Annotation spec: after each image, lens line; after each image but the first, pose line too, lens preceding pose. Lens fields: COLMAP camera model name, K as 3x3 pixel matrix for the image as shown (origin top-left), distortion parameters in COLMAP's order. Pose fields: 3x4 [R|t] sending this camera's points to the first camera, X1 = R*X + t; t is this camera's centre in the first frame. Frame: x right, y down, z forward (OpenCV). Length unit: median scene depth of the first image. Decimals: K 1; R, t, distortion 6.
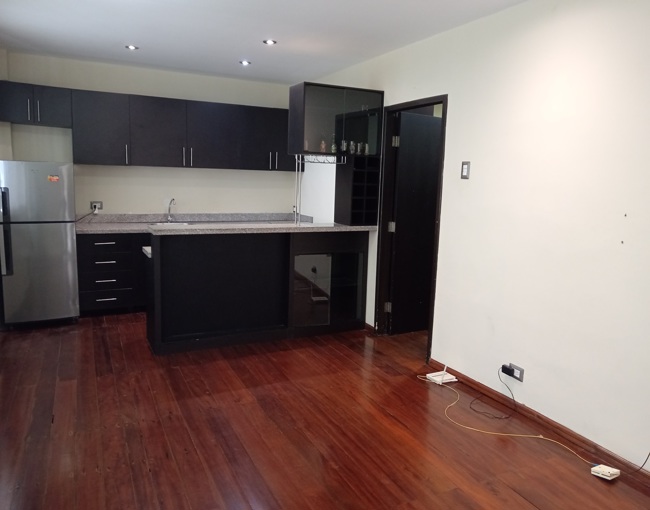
lens RADIAL K [[505.5, 0, 325.6], [0, 505.5, 256.2], [0, 0, 1]] dist [-0.006247, 0.001283]
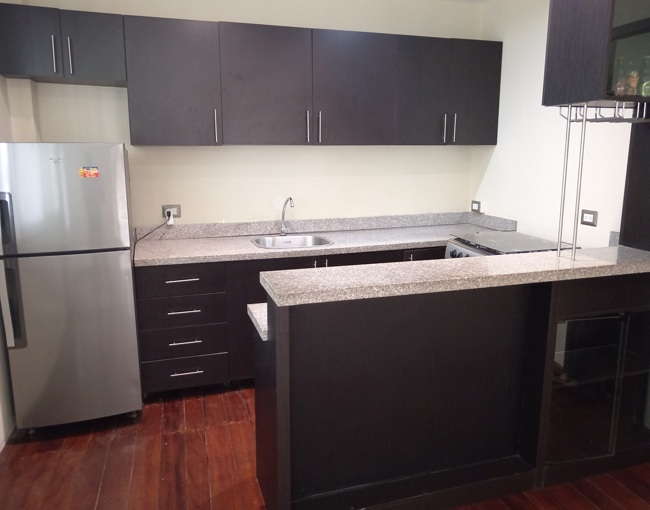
lens RADIAL K [[505.5, 0, 322.6], [0, 505.5, 249.3], [0, 0, 1]] dist [-0.006247, 0.001283]
pose [[0.984502, -0.002651, -0.175351, -0.176564], [0.007788, 0.999560, 0.028613, -0.077009], [0.175198, -0.029535, 0.984090, 0.458391]]
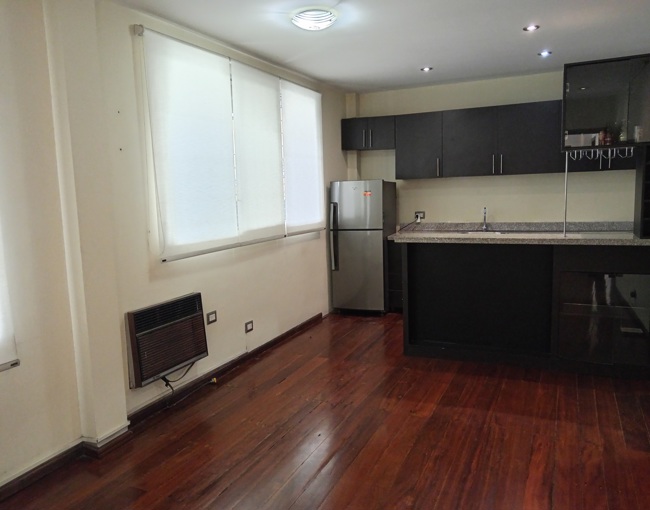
lens RADIAL K [[505.5, 0, 325.7], [0, 505.5, 256.8], [0, 0, 1]] dist [-0.006247, 0.001283]
pose [[0.623348, 0.051935, -0.780218, 0.319791], [-0.064086, 0.997828, 0.015219, -0.013882], [0.779314, 0.040514, 0.625322, 0.158442]]
